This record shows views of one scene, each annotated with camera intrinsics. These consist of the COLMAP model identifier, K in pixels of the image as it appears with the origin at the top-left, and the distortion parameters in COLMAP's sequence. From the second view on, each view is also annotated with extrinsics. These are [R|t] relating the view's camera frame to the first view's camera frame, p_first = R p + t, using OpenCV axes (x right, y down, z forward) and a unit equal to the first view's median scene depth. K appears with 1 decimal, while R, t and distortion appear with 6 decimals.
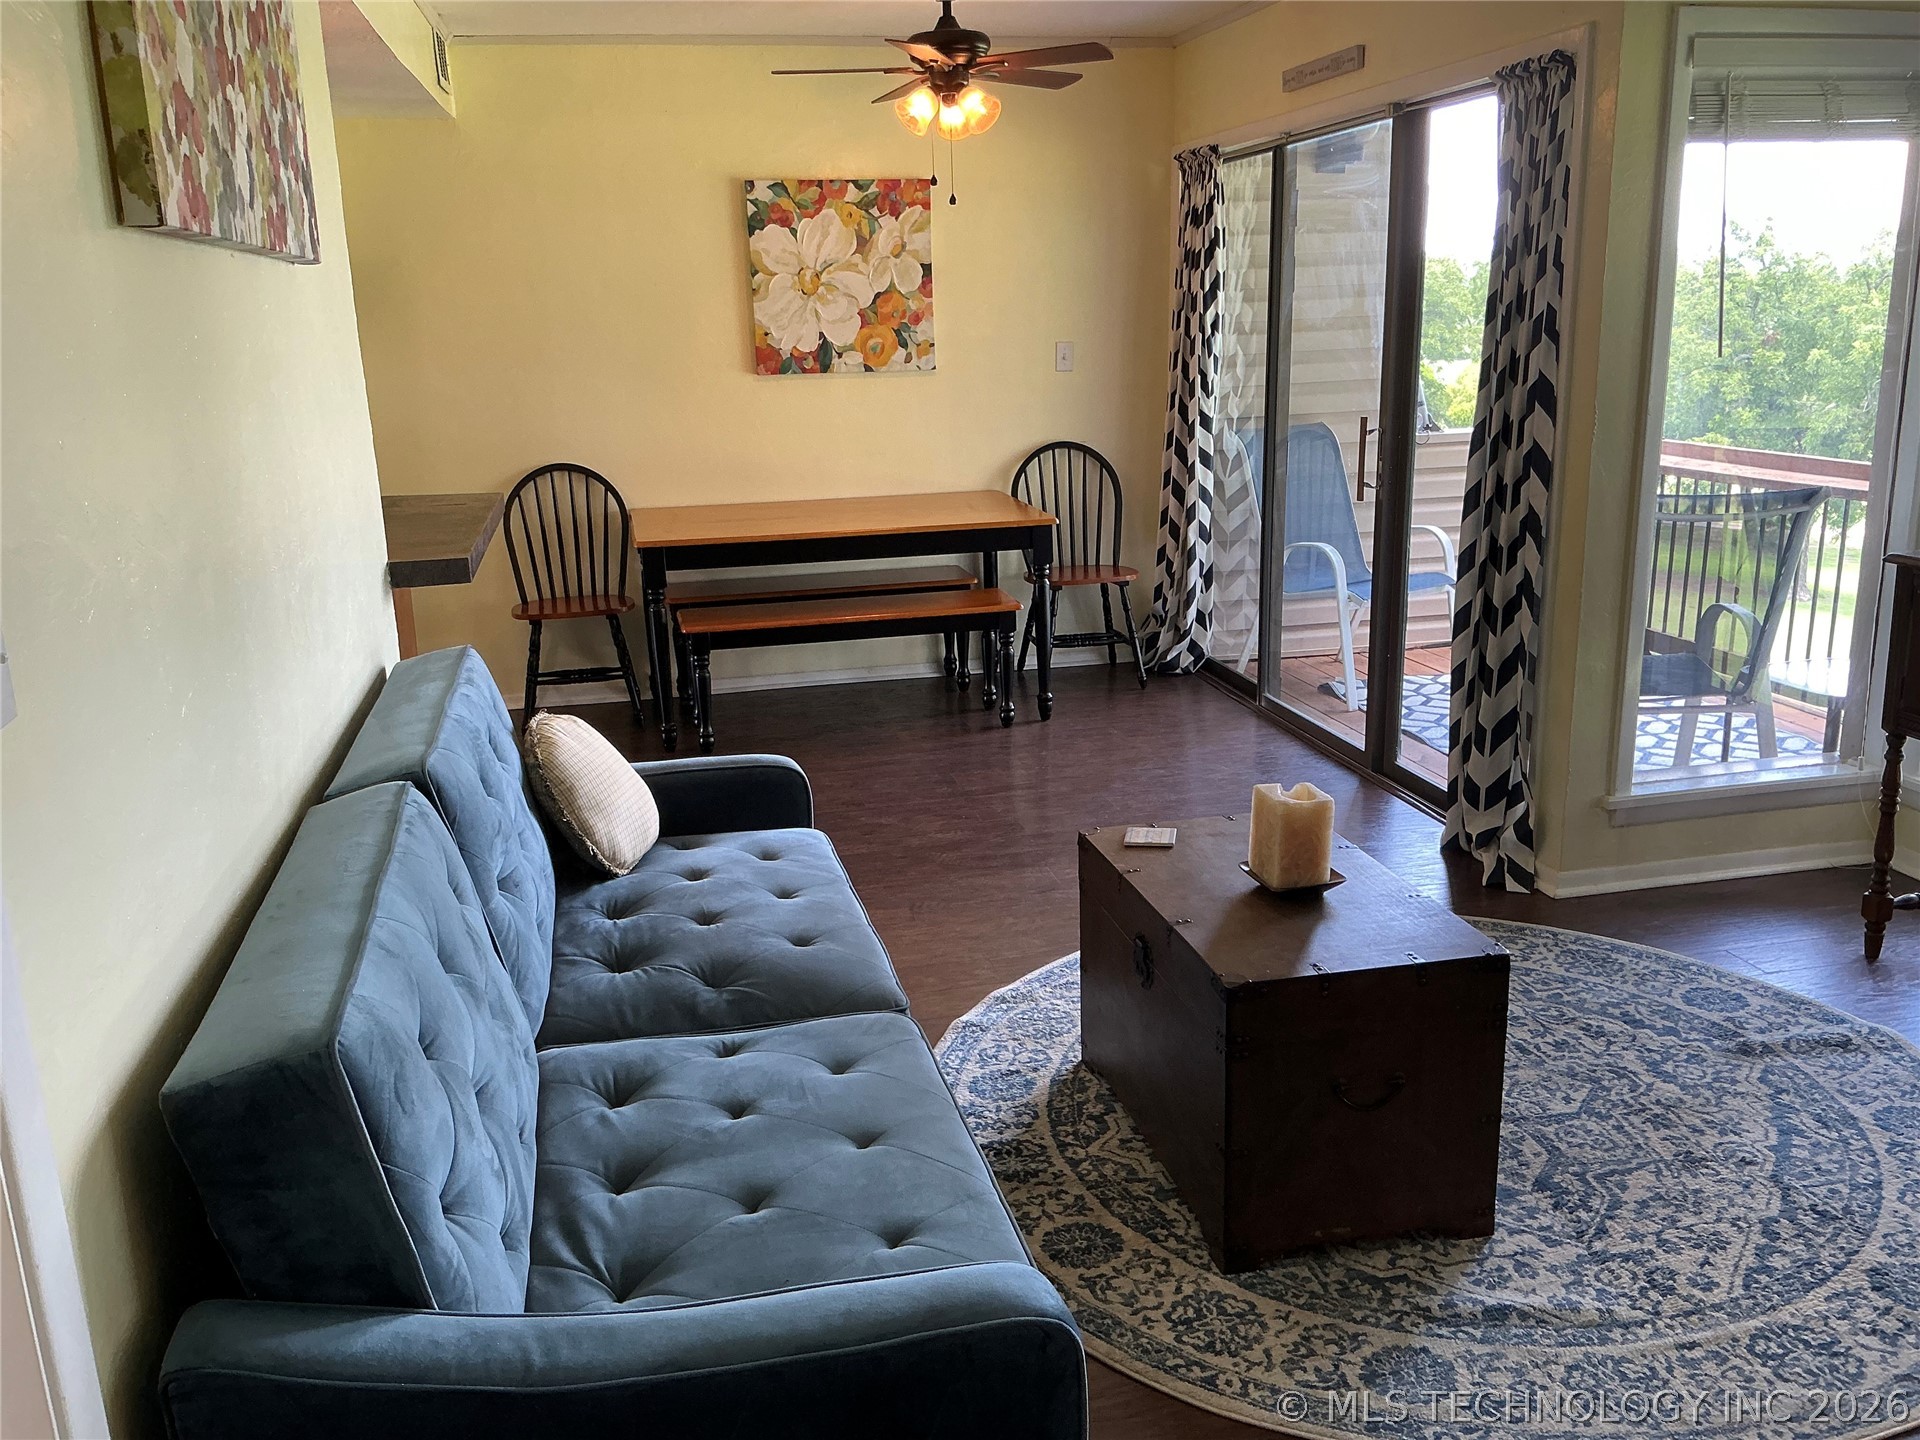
lens RADIAL K [[1585.7, 0, 950.2], [0, 1585.7, 724.0], [0, 0, 1]] dist [0.102901, -0.167263]
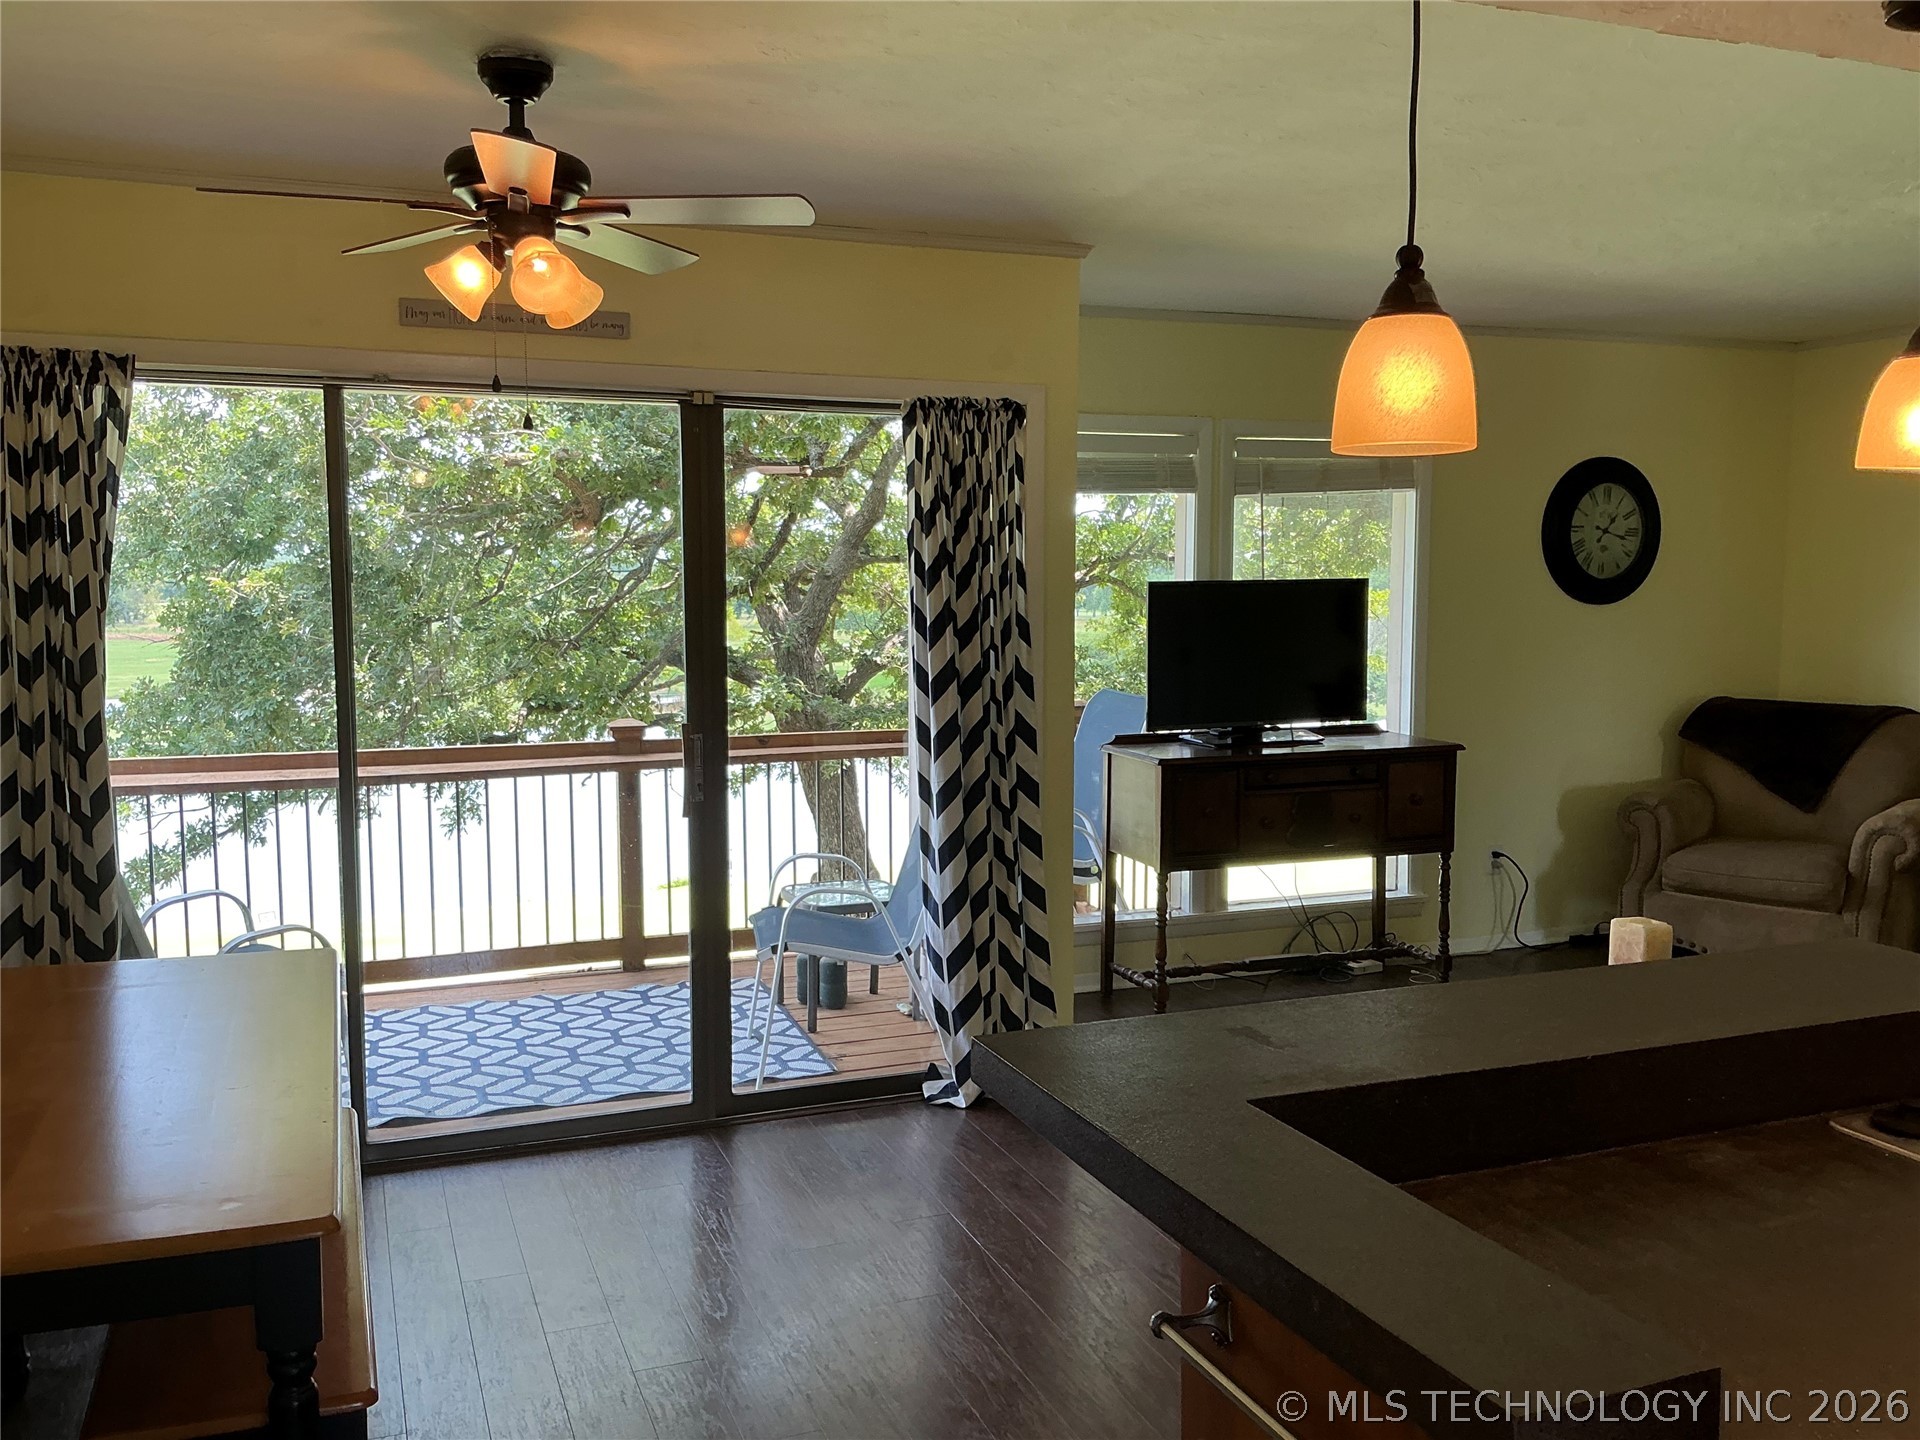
lens RADIAL K [[1590.7, 0, 950.7], [0, 1590.7, 715.0], [0, 0, 1]] dist [0.121066, -0.165823]
pose [[-0.151378, -0.061836, 0.986540, -0.502657], [0.251198, 0.962870, 0.098898, -0.196672], [-0.956025, 0.262788, -0.130225, 0.774979]]
